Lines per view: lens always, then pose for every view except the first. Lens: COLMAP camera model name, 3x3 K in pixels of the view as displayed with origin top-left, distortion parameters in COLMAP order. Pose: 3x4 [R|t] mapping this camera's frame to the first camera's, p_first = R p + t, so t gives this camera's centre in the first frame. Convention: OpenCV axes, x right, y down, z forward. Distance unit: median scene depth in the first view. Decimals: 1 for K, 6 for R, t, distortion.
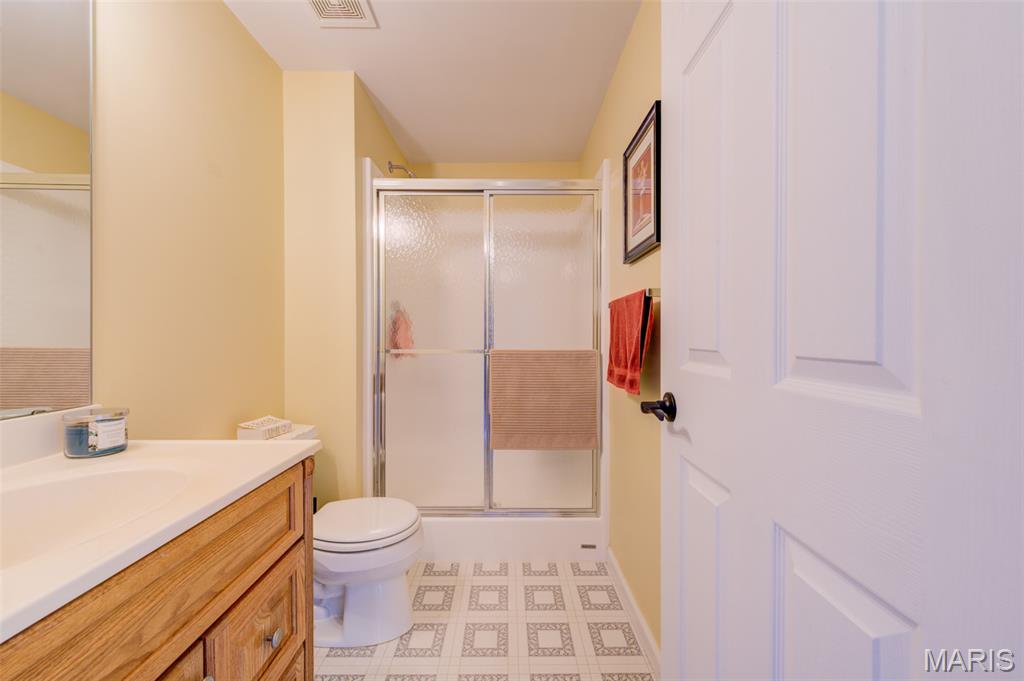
lens RADIAL K [[406.5, 0, 509.3], [0, 406.5, 336.6], [0, 0, 1]] dist [0.005702, -0.000885]
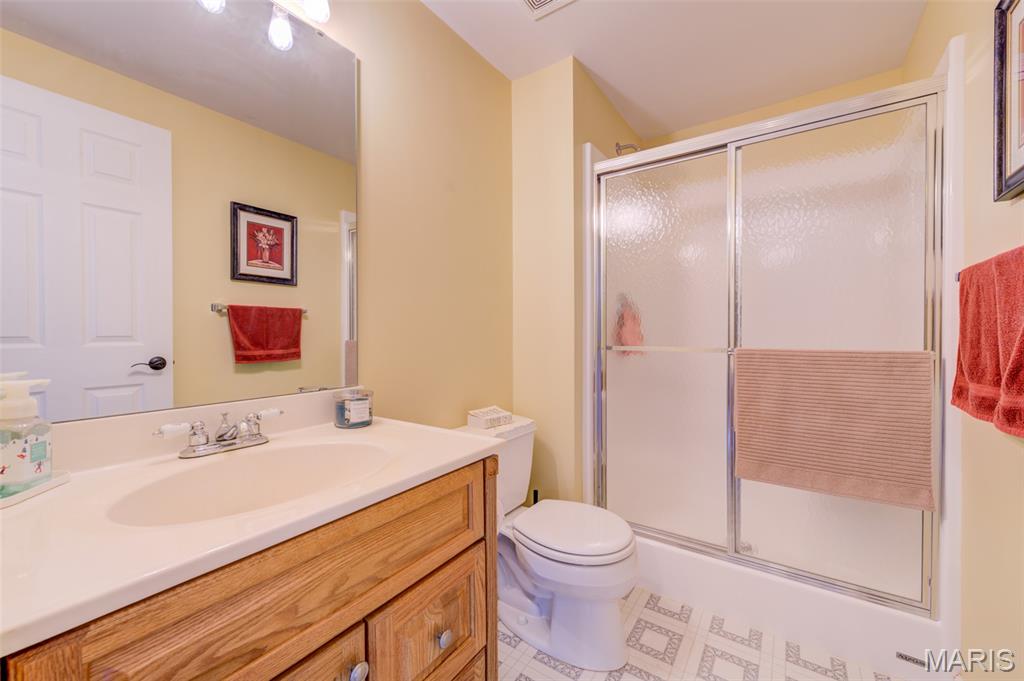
lens RADIAL K [[406.5, 0, 509.3], [0, 406.5, 336.6], [0, 0, 1]] dist [0.005702, -0.000885]
pose [[0.817802, 0.001246, -0.575498, 0.058981], [0.003597, 0.999967, 0.007275, 0.003605], [0.575488, -0.008019, 0.817771, 0.148833]]
